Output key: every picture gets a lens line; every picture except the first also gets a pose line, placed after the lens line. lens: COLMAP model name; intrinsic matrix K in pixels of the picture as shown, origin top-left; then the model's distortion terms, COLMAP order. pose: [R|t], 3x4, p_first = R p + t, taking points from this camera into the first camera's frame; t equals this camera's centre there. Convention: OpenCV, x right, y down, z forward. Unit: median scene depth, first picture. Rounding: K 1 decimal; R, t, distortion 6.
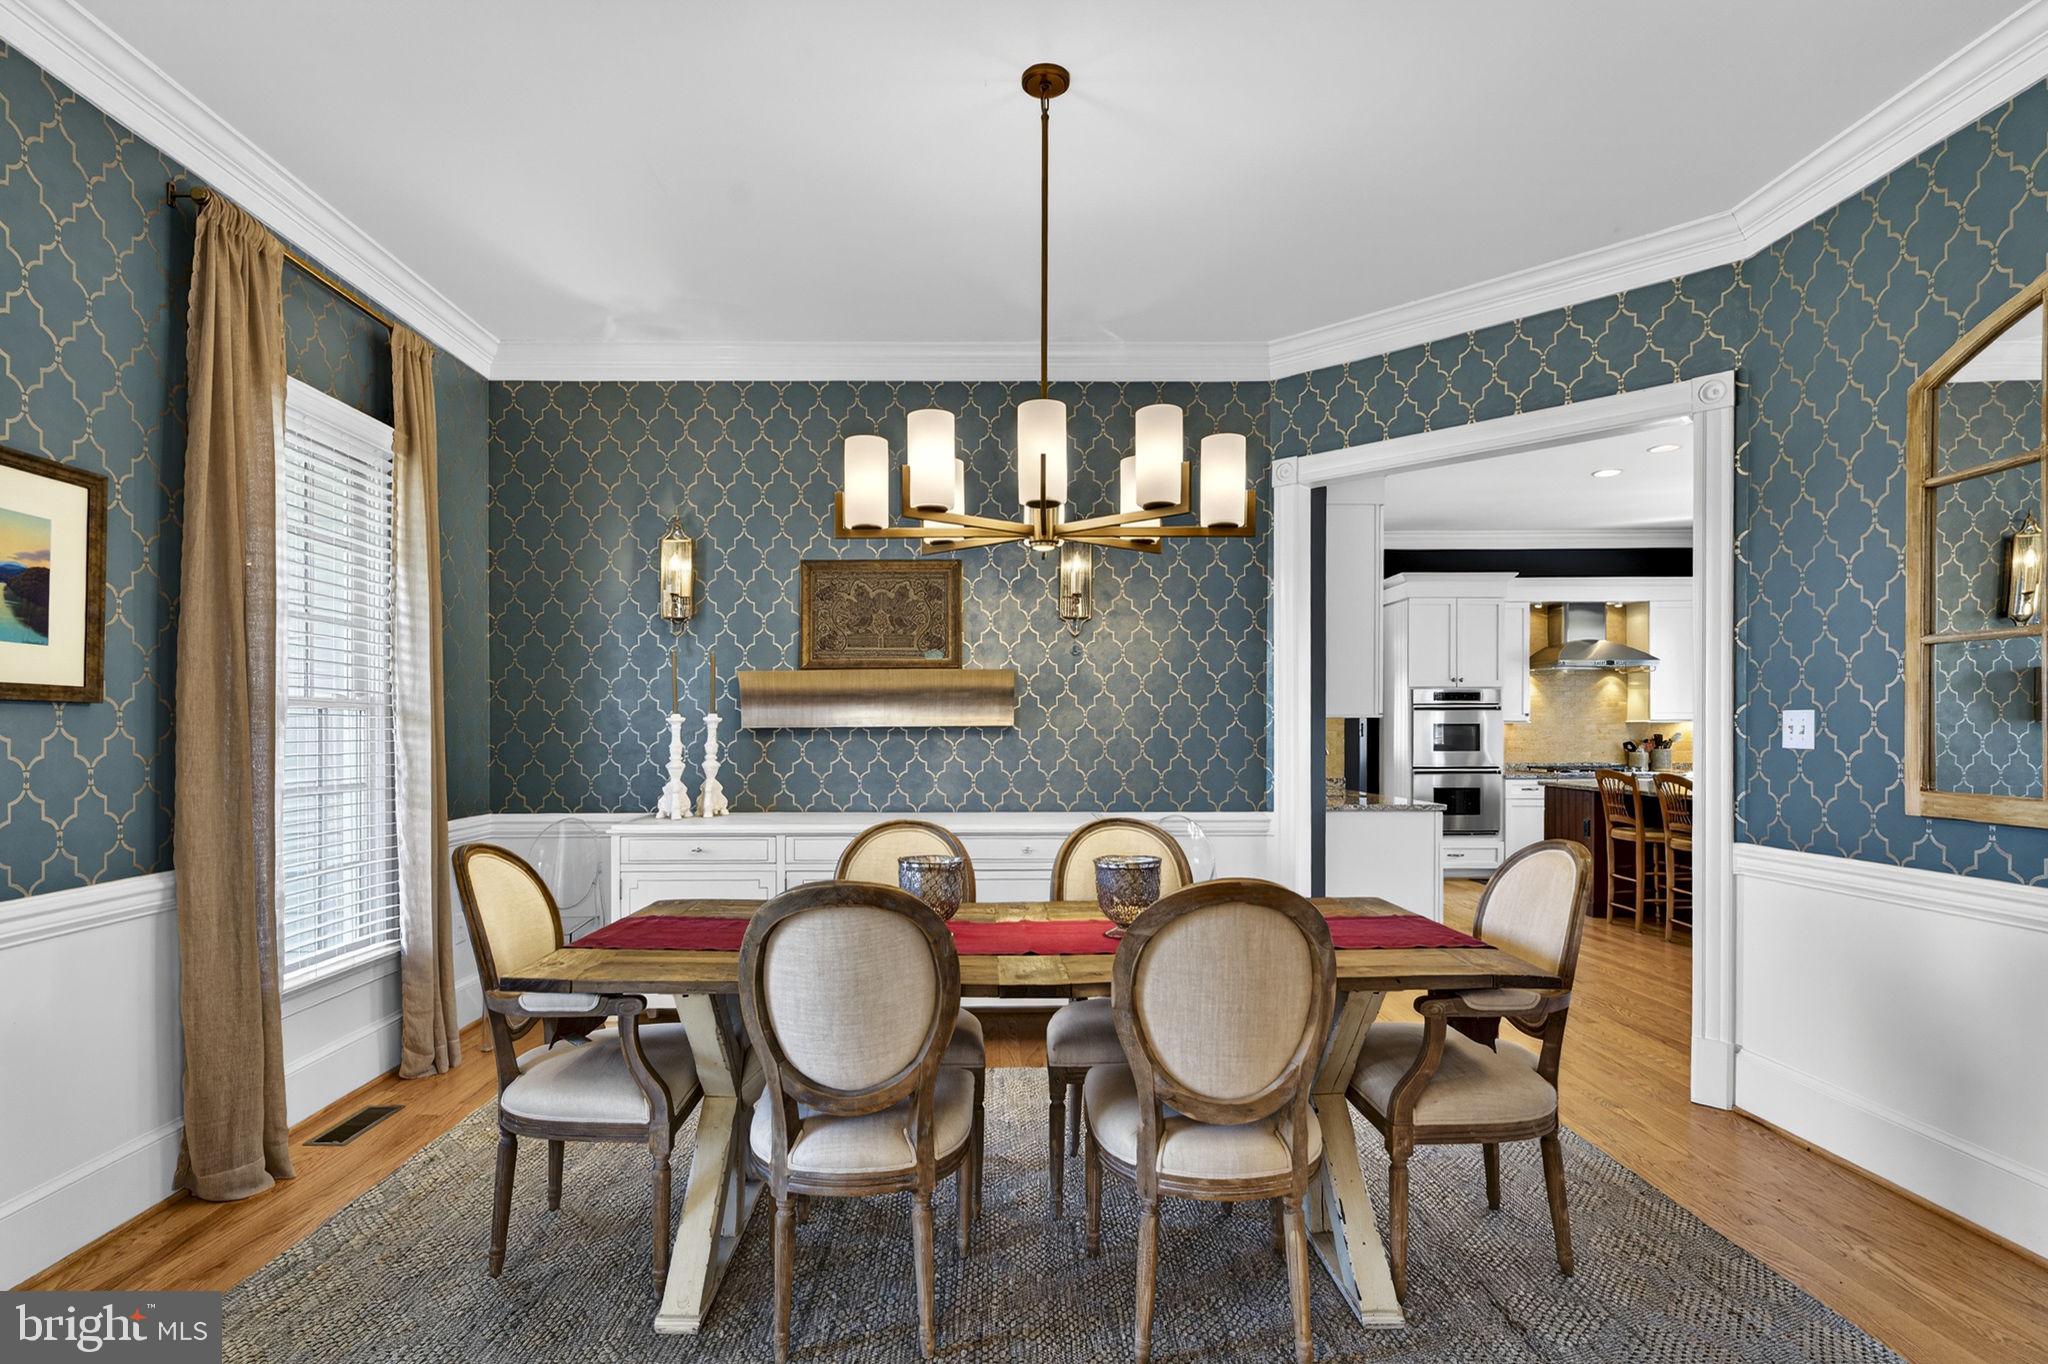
lens RADIAL K [[997.1, 0, 1017.5], [0, 997.1, 711.9], [0, 0, 1]] dist [0.012026, -0.009100]
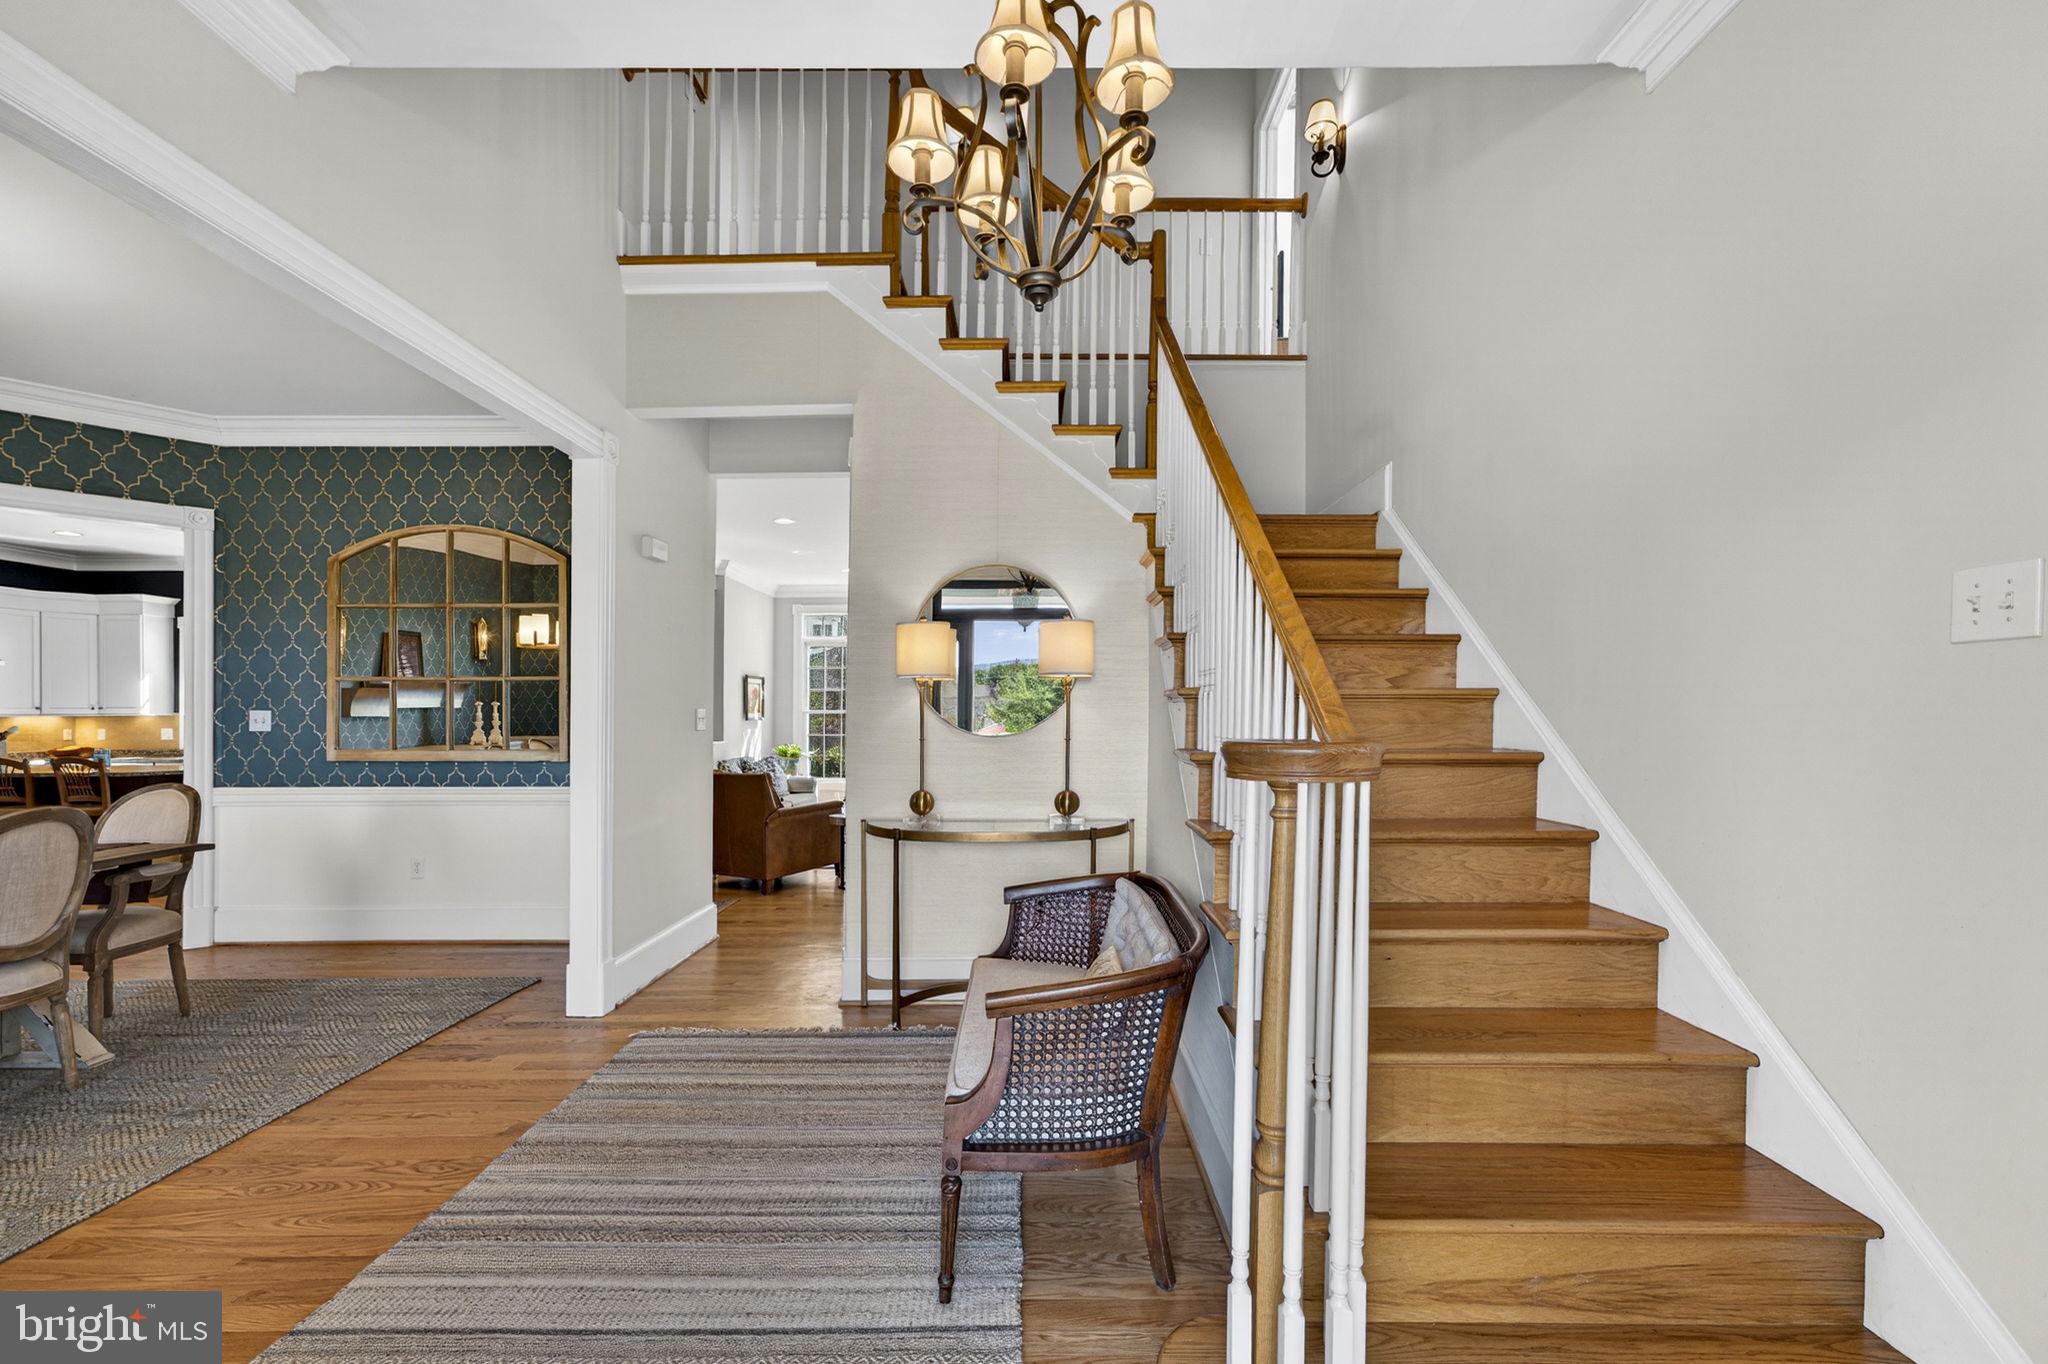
lens RADIAL K [[863.7, 0, 1027.0], [0, 863.7, 737.5], [0, 0, 1]] dist [0.014338, 0.000027]
pose [[0.033199, -0.018790, 0.999272, -0.719493], [-0.014467, 0.999709, 0.019279, -0.003001], [-0.999344, -0.015097, 0.032918, -0.426878]]
